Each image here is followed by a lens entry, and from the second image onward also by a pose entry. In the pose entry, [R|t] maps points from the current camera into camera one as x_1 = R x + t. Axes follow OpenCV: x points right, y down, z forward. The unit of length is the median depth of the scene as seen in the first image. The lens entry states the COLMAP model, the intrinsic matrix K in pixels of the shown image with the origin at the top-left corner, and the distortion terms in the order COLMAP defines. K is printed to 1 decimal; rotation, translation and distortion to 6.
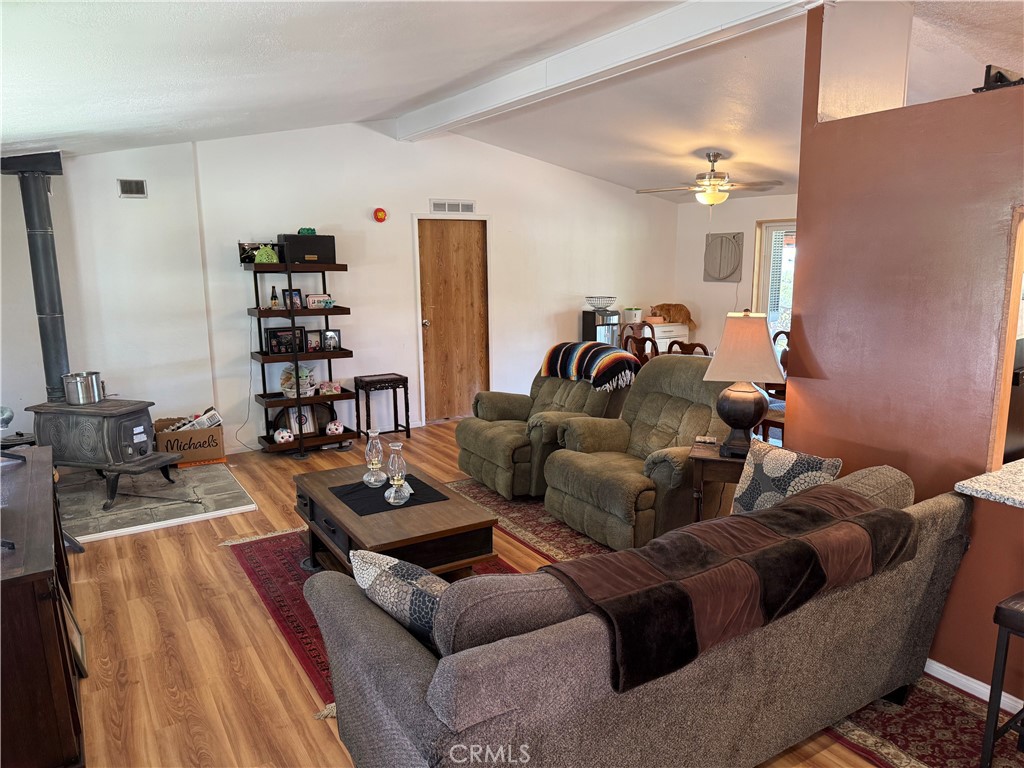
lens RADIAL K [[724.9, 0, 511.3], [0, 724.9, 386.4], [0, 0, 1]] dist [0.045036, -0.092361]
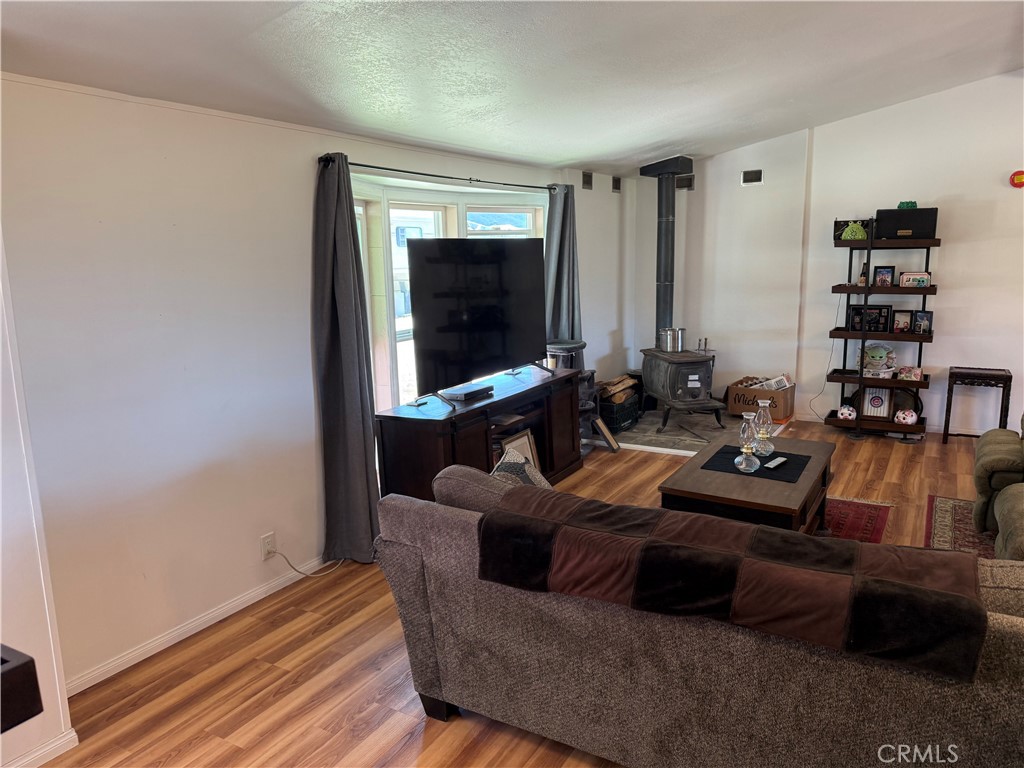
lens RADIAL K [[724.9, 0, 505.2], [0, 724.9, 388.3], [0, 0, 1]] dist [0.045036, -0.092361]
pose [[0.428366, 0.162653, -0.888846, 0.374956], [-0.133093, 0.984295, 0.115977, -0.019236], [0.893750, 0.068618, 0.443286, 0.133305]]
